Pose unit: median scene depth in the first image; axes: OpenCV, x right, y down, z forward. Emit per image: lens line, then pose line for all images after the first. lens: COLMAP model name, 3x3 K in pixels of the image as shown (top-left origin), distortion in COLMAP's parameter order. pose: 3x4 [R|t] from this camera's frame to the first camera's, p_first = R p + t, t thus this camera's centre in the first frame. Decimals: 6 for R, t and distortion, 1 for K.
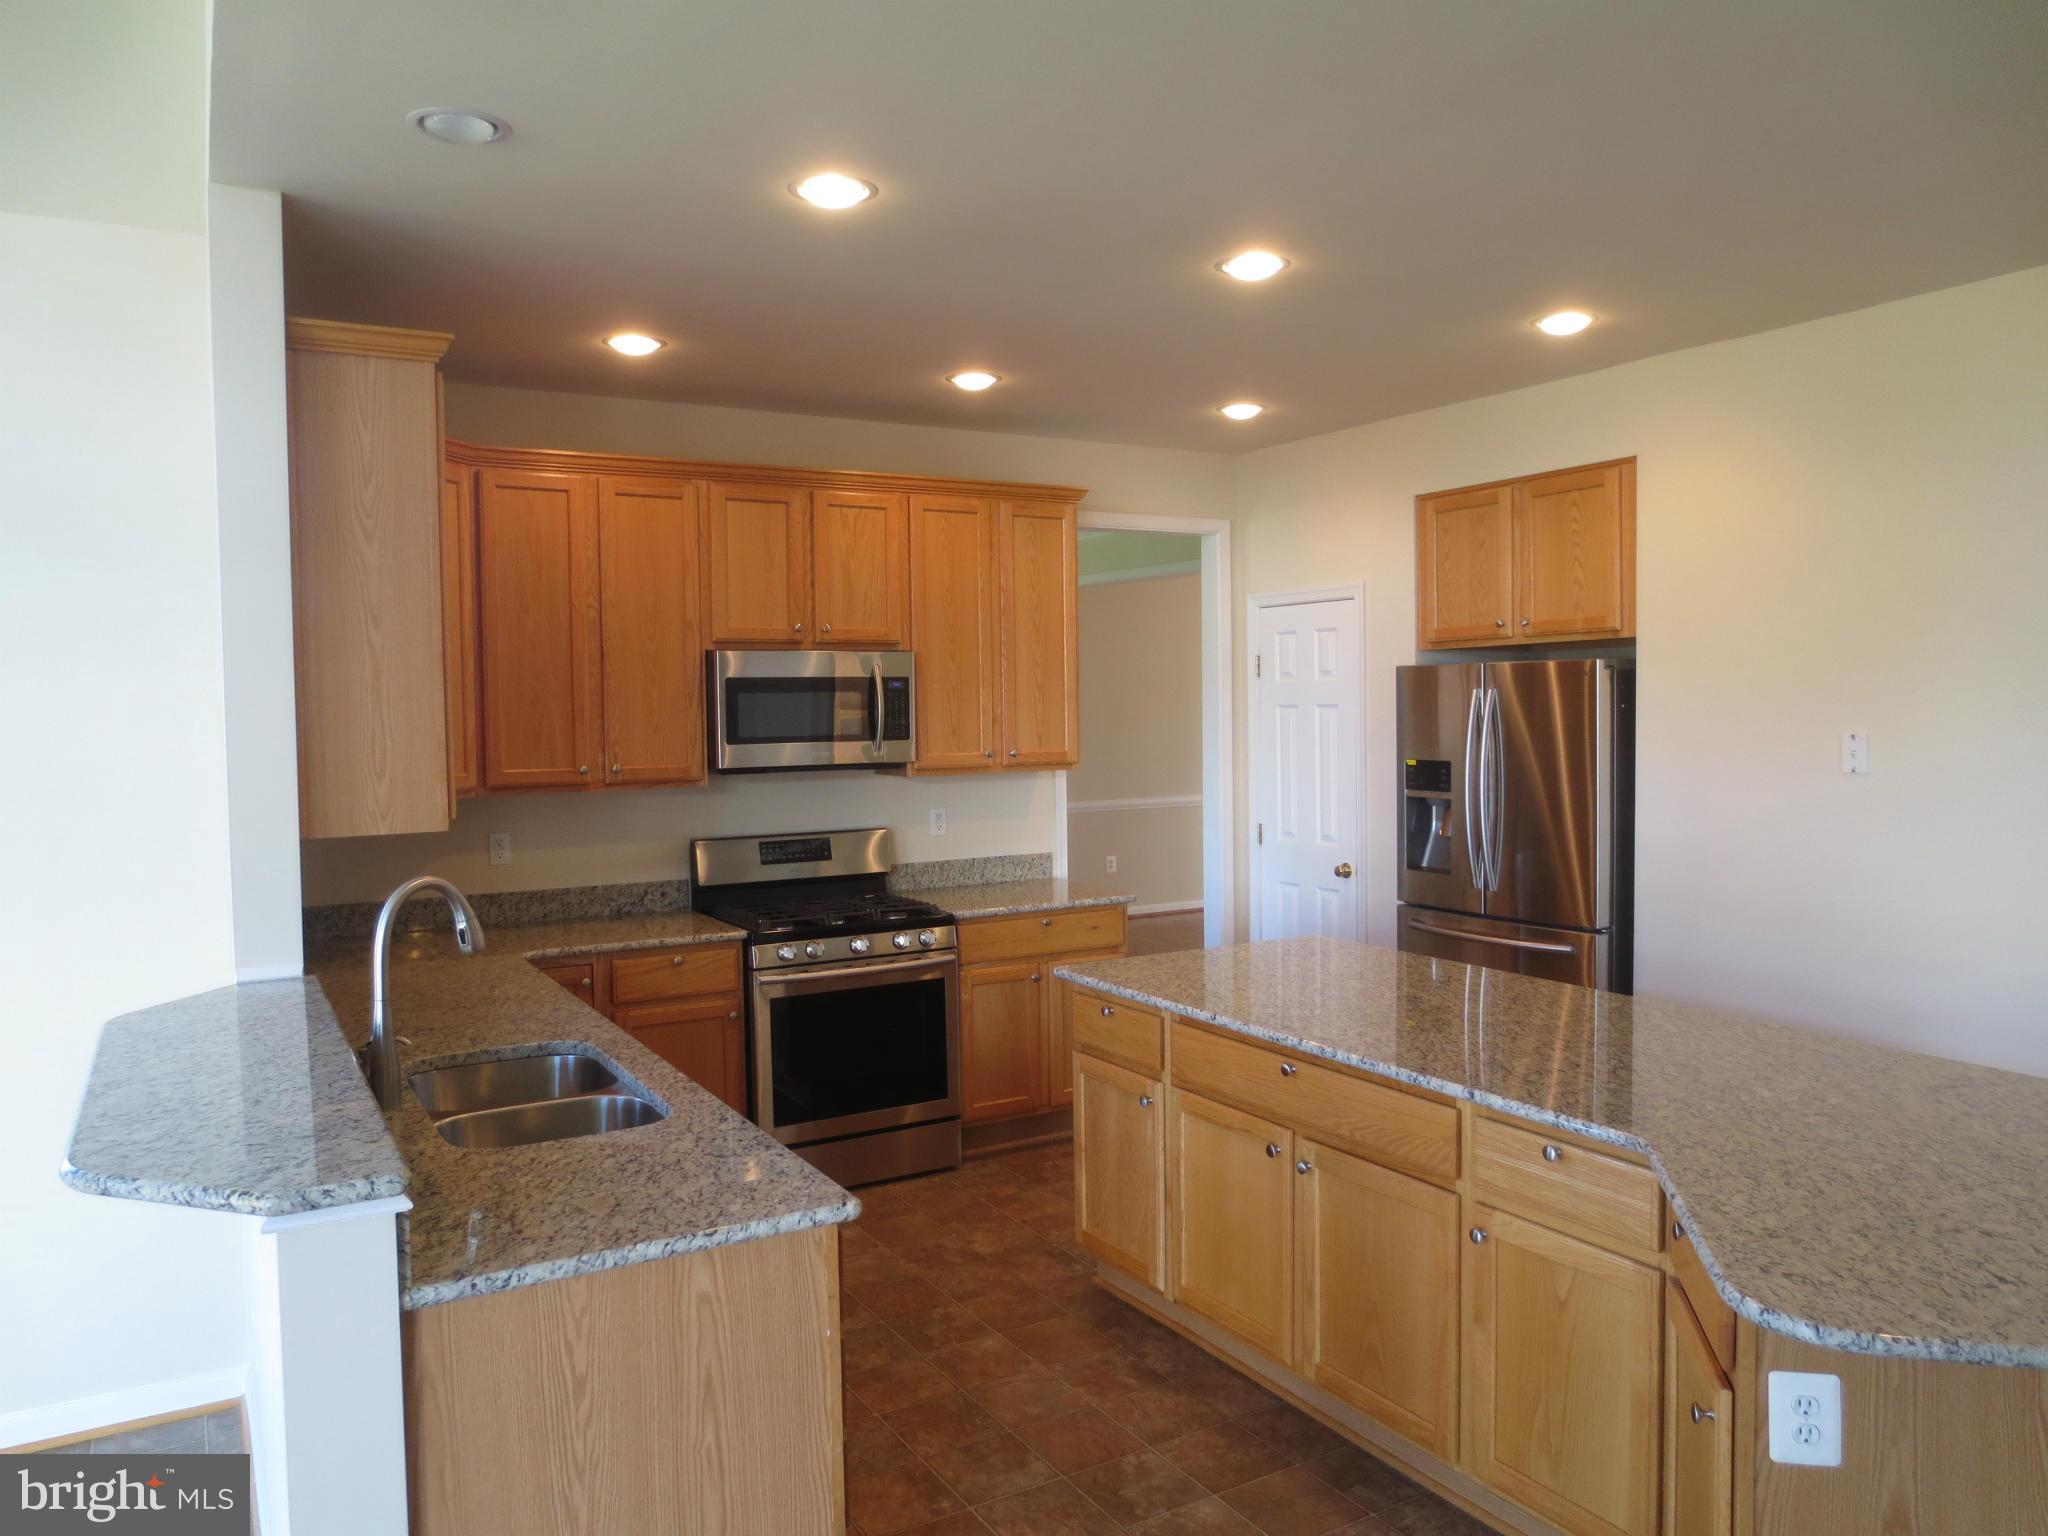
lens RADIAL K [[1452.8, 0, 1036.2], [0, 1452.8, 773.1], [0, 0, 1]] dist [-0.024779, 0.005618]
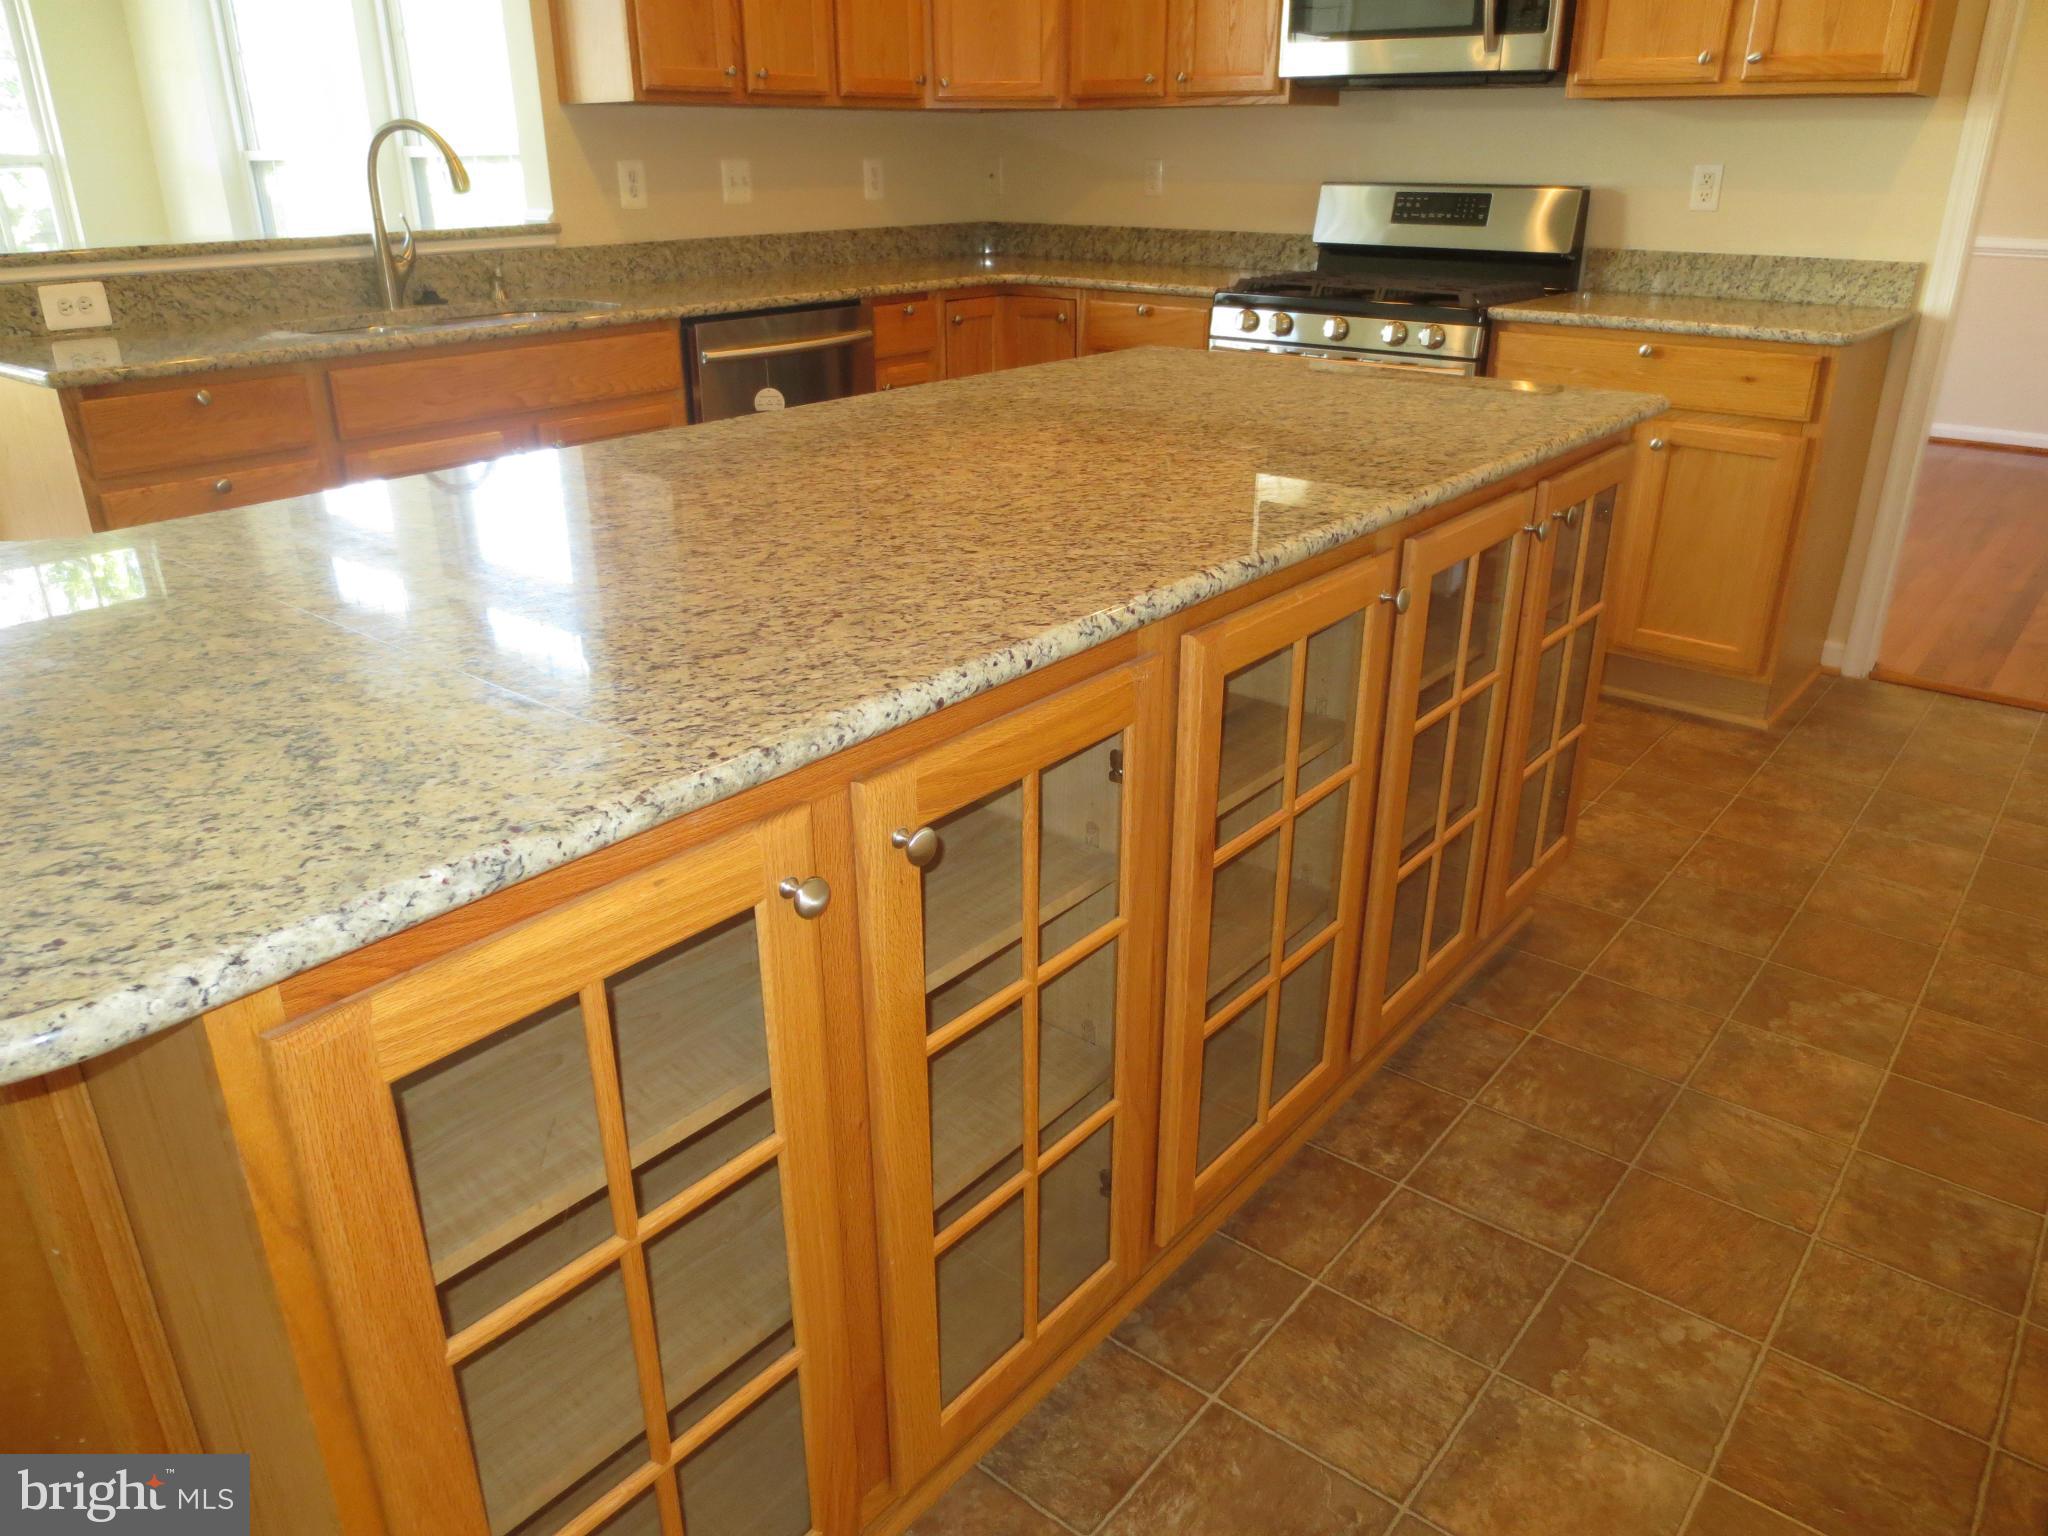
lens RADIAL K [[1456.4, 0, 1028.4], [0, 1456.4, 770.5], [0, 0, 1]] dist [-0.027103, 0.006673]
pose [[0.341397, 0.381281, -0.859112, 0.533351], [-0.049086, 0.920012, 0.388803, 0.042972], [0.938637, -0.090566, 0.332805, 0.562154]]
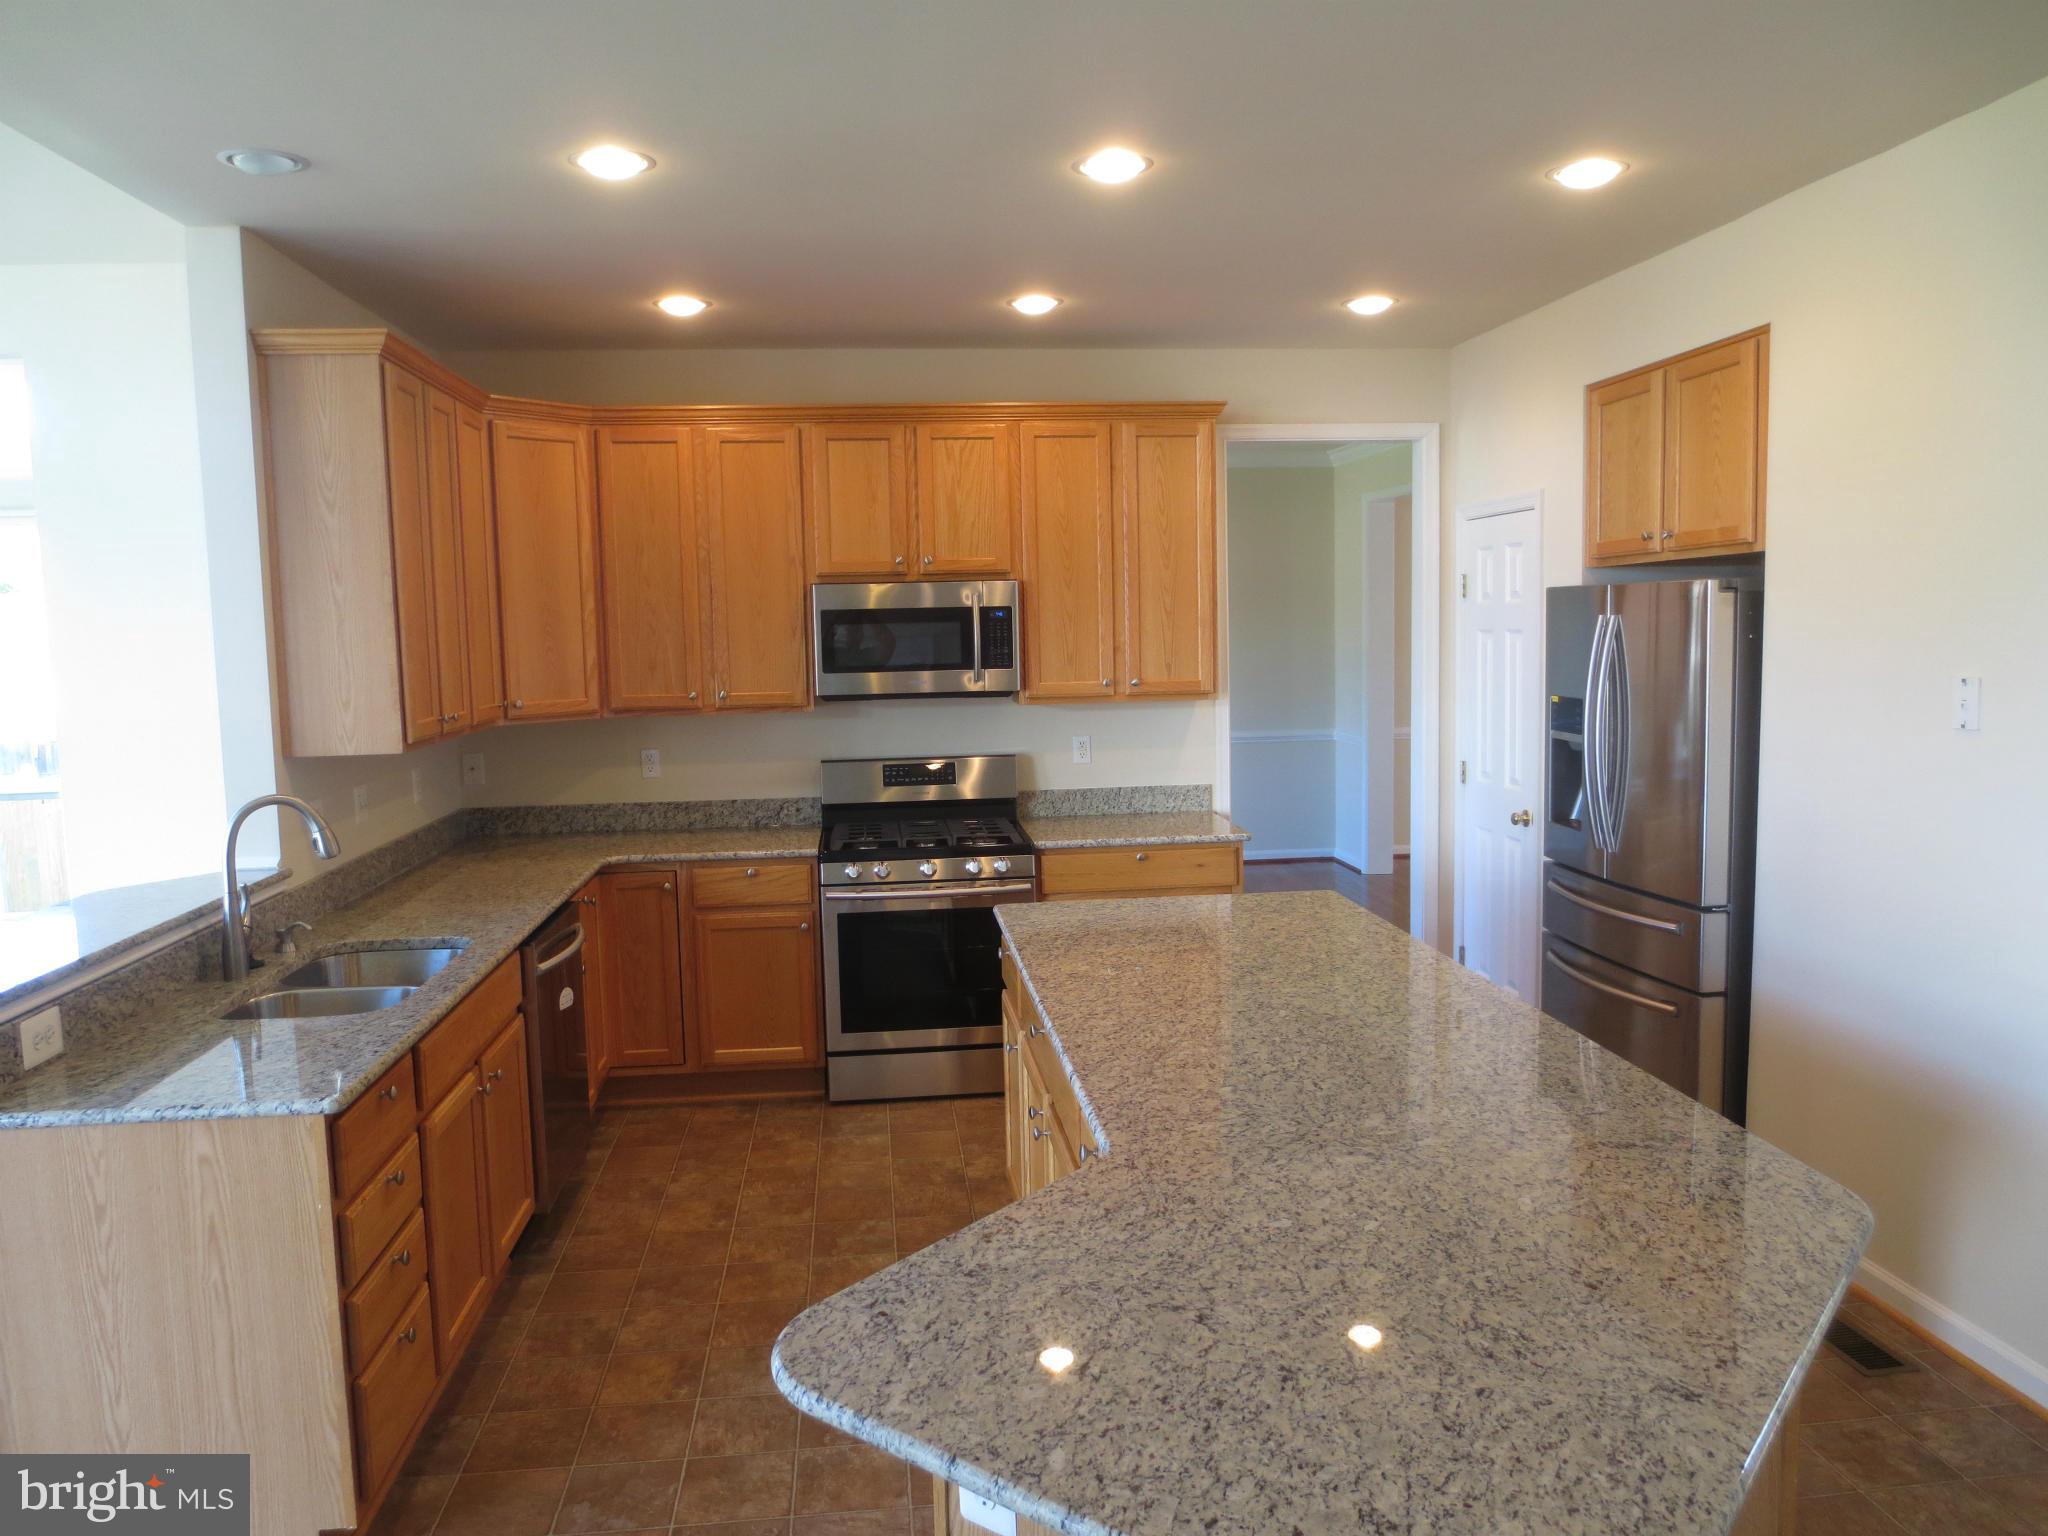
lens RADIAL K [[1456.8, 0, 1024.0], [0, 1456.8, 768.0], [0, 0, 1]] dist [-0.030683, 0.011095]
pose [[0.910167, 0.036177, -0.412659, 0.353407], [-0.011432, 0.997993, 0.062278, -0.017871], [0.414084, -0.051965, 0.908754, 0.085177]]
